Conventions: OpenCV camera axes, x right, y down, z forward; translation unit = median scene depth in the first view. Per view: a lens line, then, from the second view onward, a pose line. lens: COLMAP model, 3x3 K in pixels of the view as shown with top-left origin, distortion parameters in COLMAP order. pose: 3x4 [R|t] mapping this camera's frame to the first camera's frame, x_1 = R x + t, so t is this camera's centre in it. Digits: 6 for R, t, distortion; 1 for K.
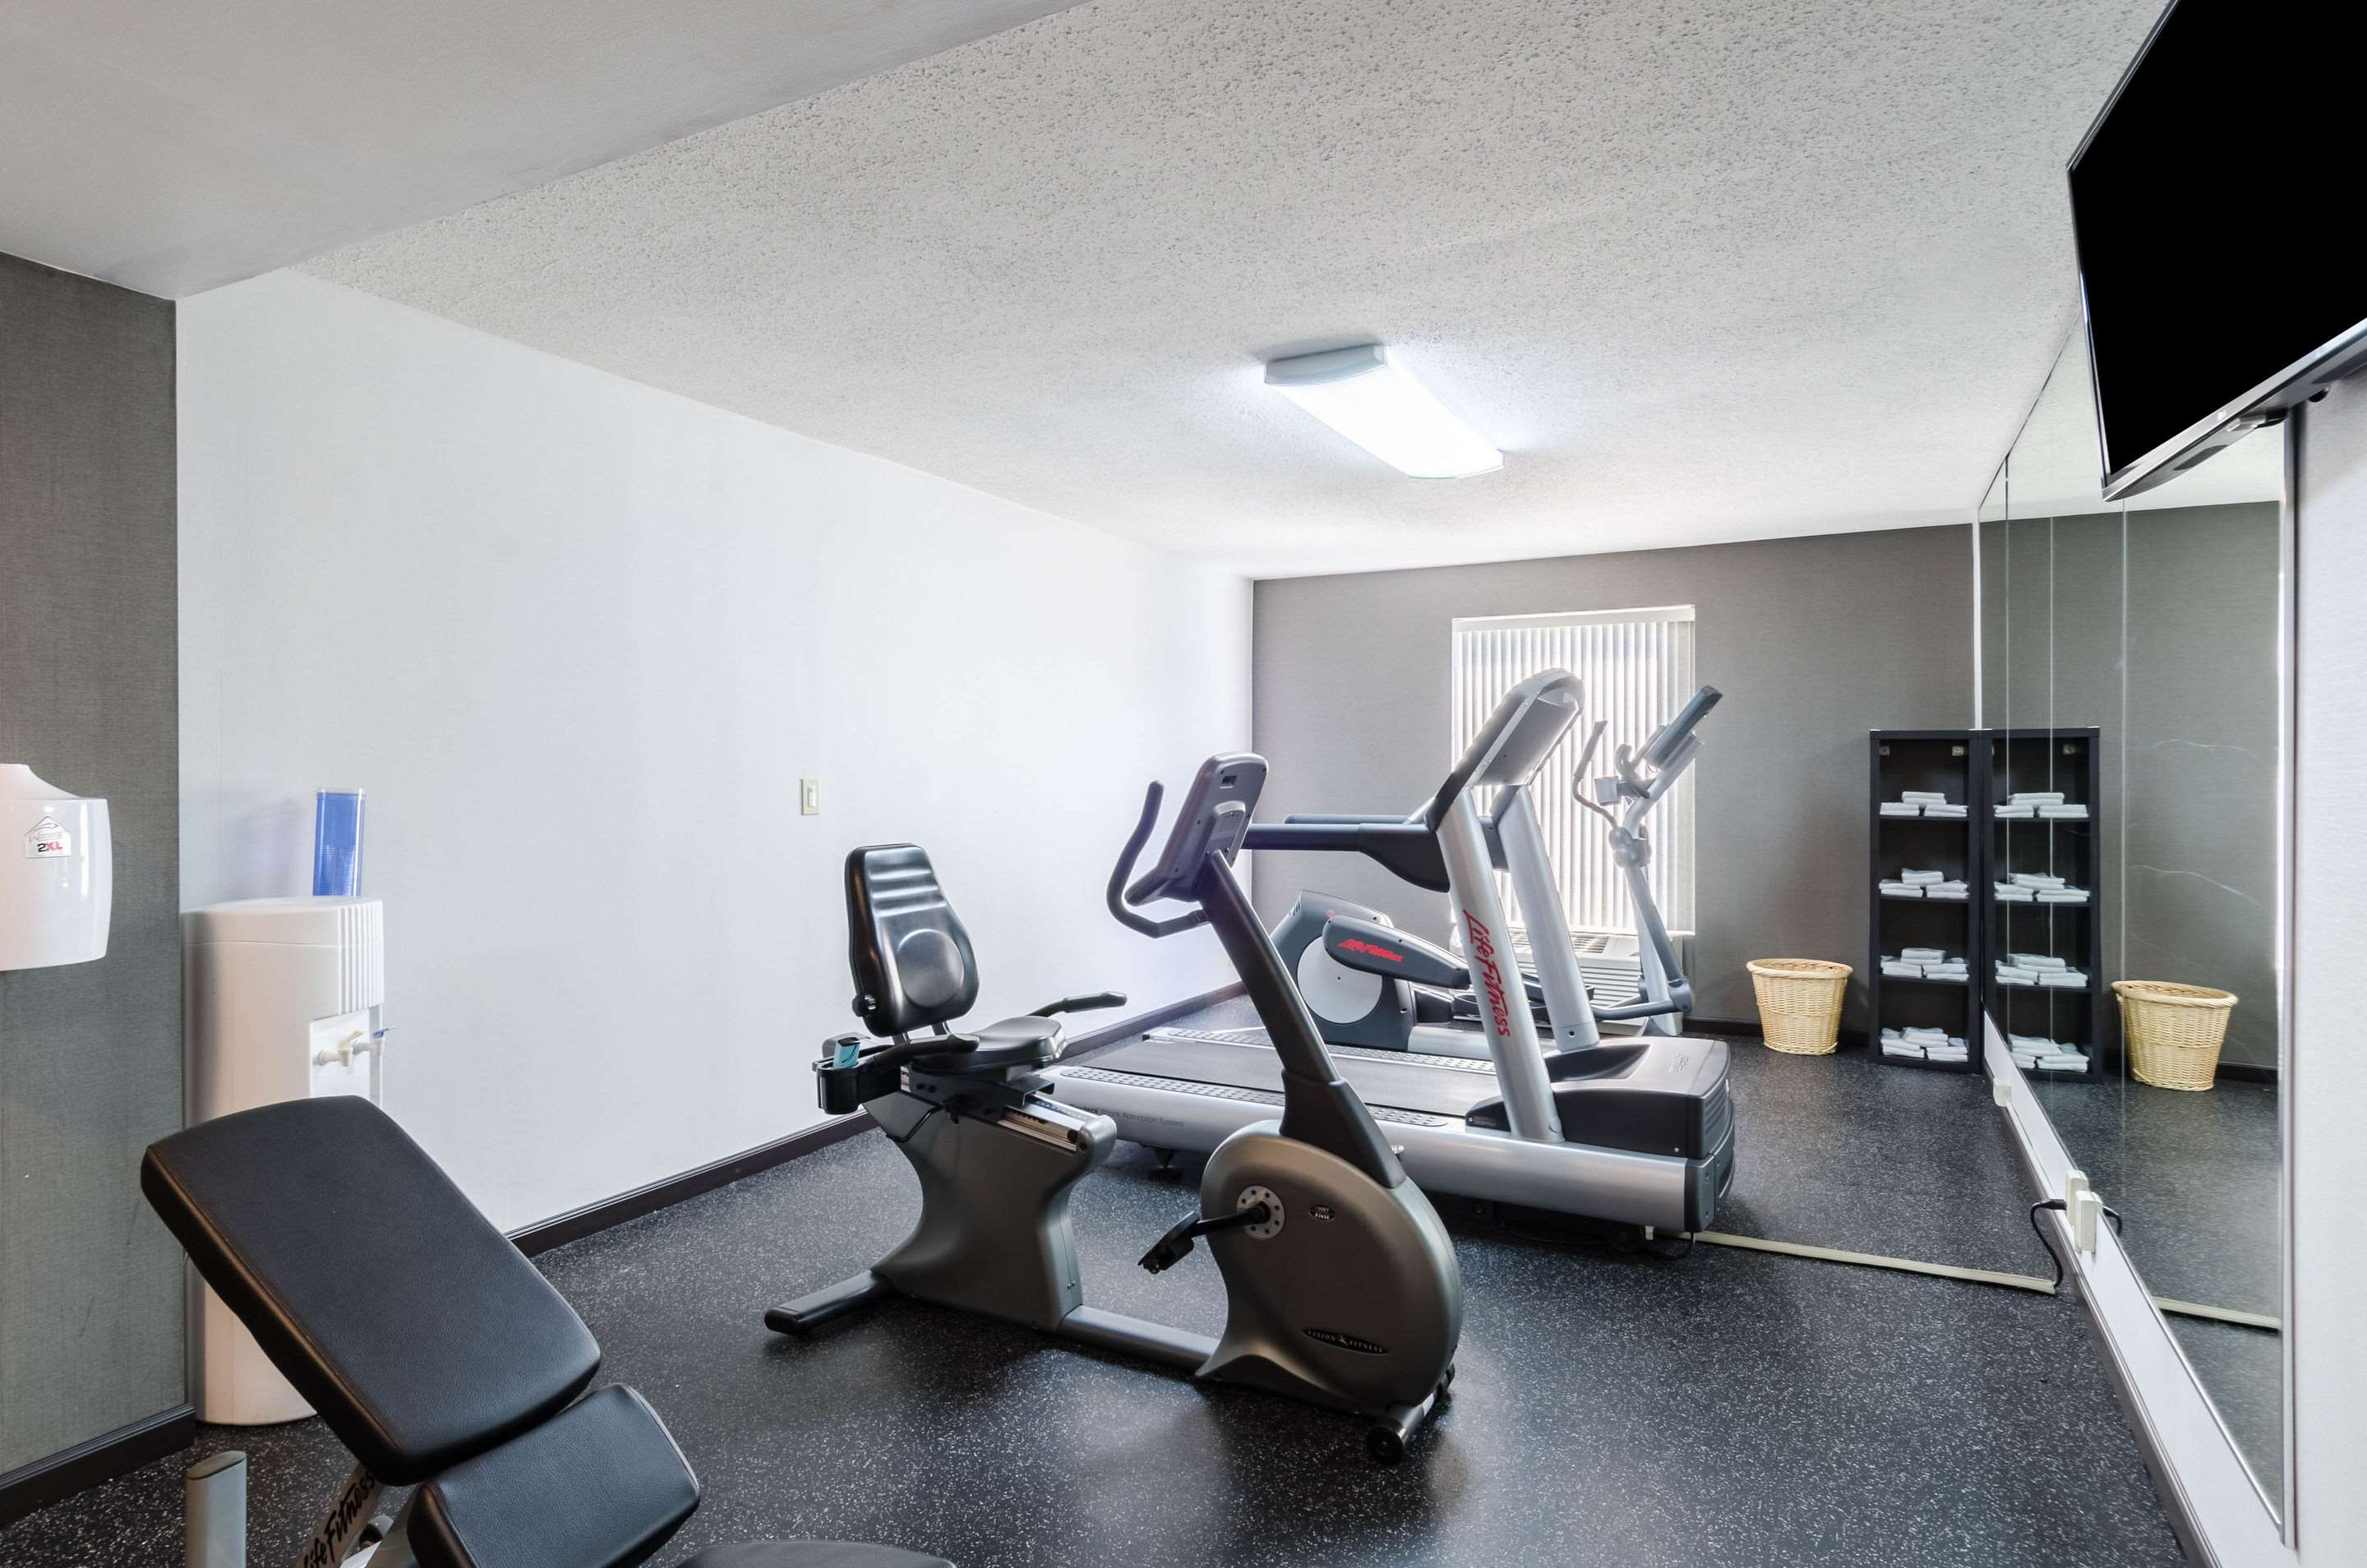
lens RADIAL K [[1263.5, 0, 1171.5], [0, 1263.5, 778.8], [0, 0, 1]] dist [0.001737, -0.000476]
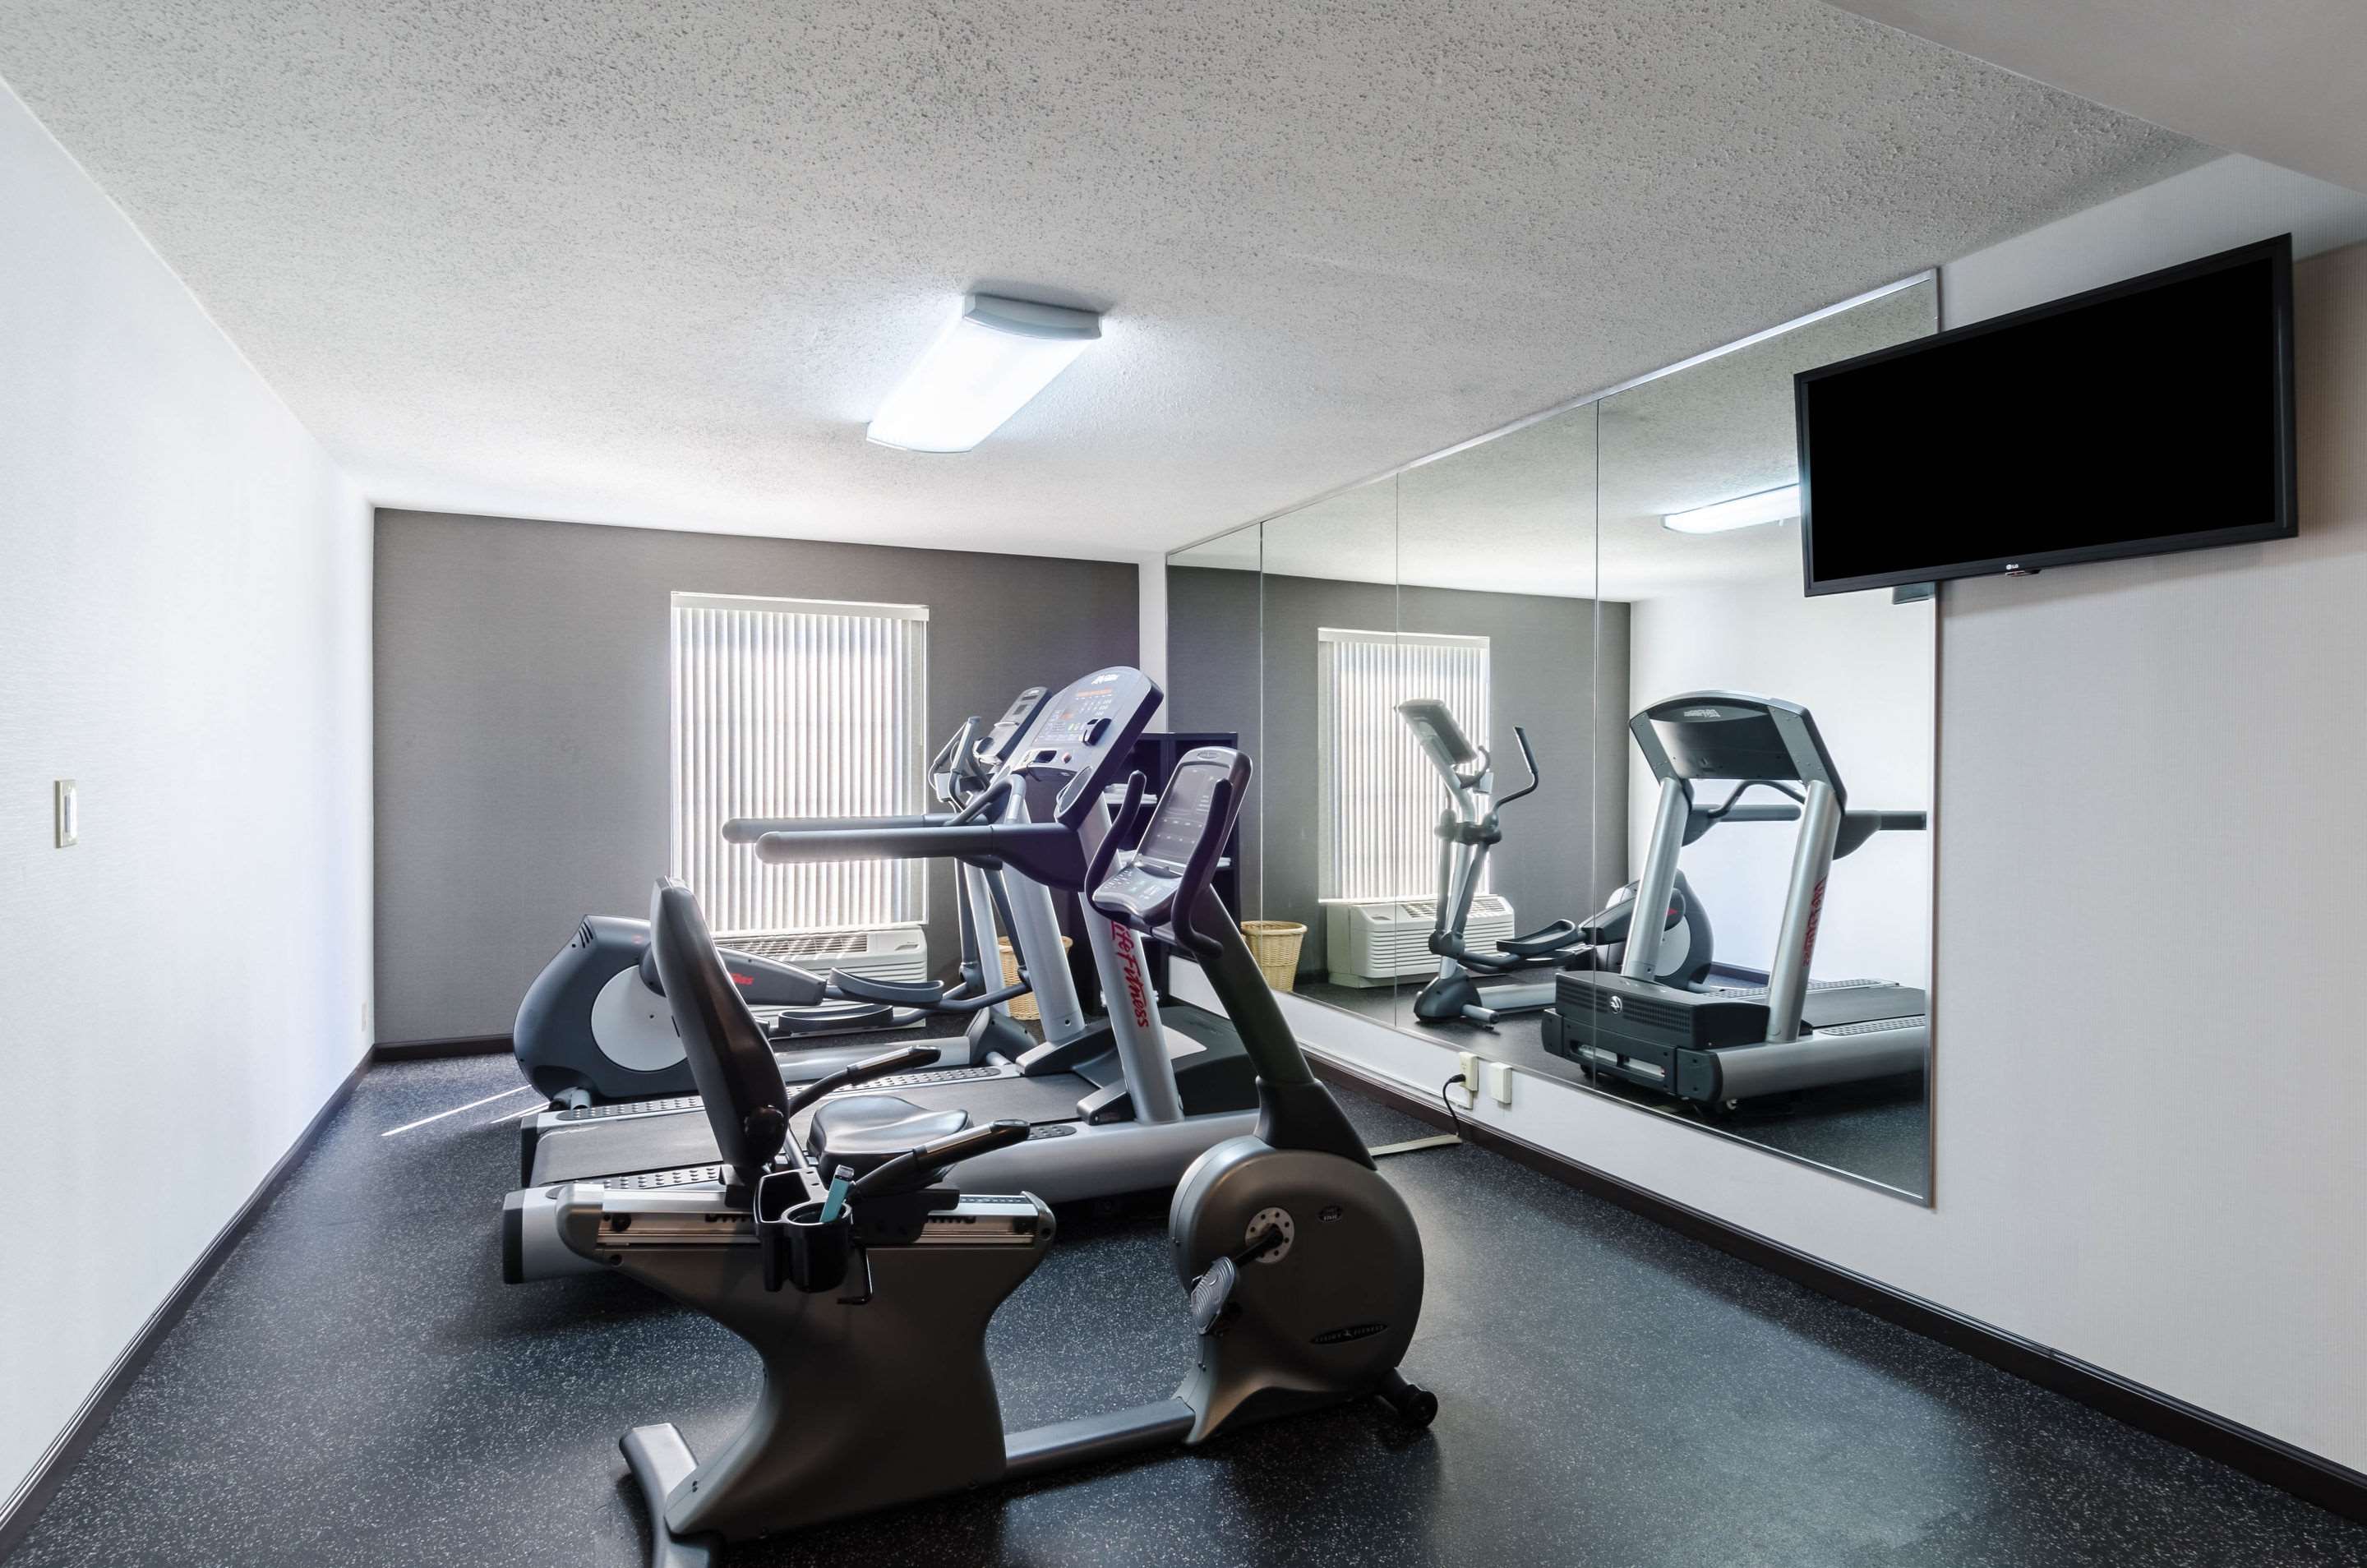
lens RADIAL K [[1287.1, 0, 1183.5], [0, 1287.1, 784.0], [0, 0, 1]] dist [-0.001144, -0.000579]
pose [[0.595026, -0.010530, 0.803637, -0.534278], [0.003706, 0.999939, 0.010358, -0.002631], [-0.803698, -0.003185, 0.595029, 0.350226]]
